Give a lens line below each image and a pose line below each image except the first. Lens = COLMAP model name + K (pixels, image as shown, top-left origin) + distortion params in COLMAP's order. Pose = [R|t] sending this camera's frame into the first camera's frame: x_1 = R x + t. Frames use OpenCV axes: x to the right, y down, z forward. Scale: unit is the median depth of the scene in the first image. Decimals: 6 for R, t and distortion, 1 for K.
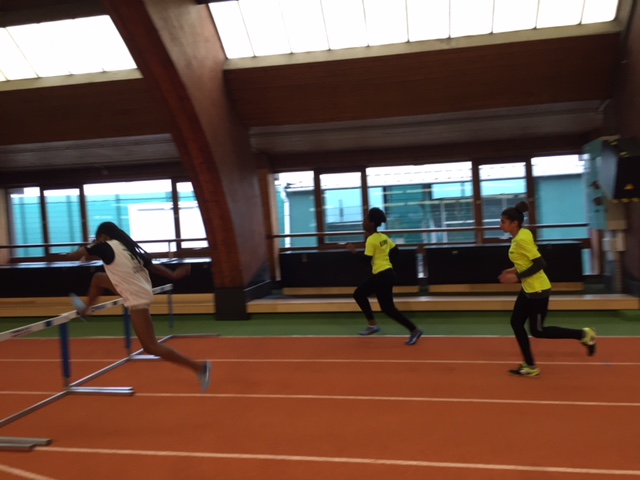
lens RADIAL K [[571.6, 0, 316.4], [0, 571.6, 237.4], [0, 0, 1]] dist [0.085105, -0.086669]
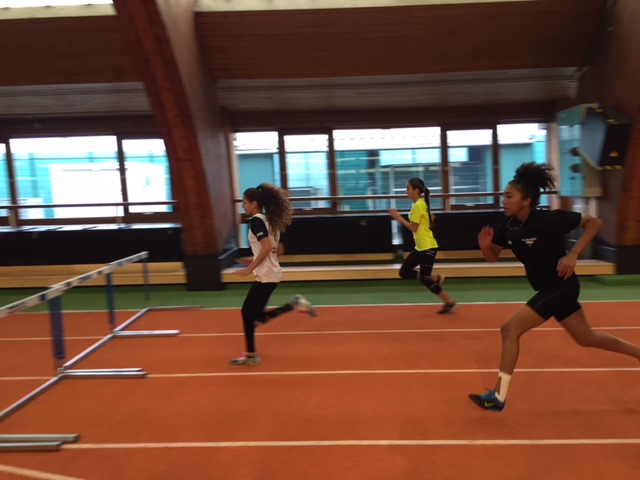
lens RADIAL K [[571.6, 0, 315.6], [0, 571.6, 241.5], [0, 0, 1]] dist [0.085105, -0.086669]
pose [[0.986778, 0.000108, 0.162079, -0.127076], [-0.010501, 0.997941, 0.063269, 0.005175], [-0.161738, -0.064134, 0.984747, 0.065627]]
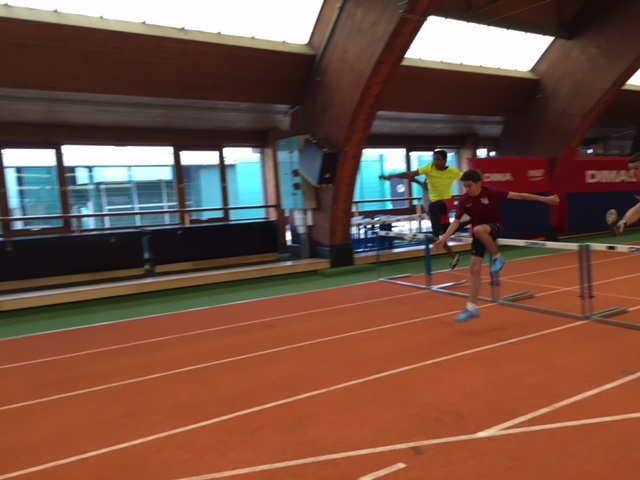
lens RADIAL K [[571.6, 0, 322.3], [0, 571.6, 235.8], [0, 0, 1]] dist [0.085105, -0.086669]
pose [[0.716149, -0.039921, 0.696804, -0.348041], [0.029452, 0.999202, 0.026976, 0.013364], [-0.697325, 0.001203, 0.716754, 0.064494]]
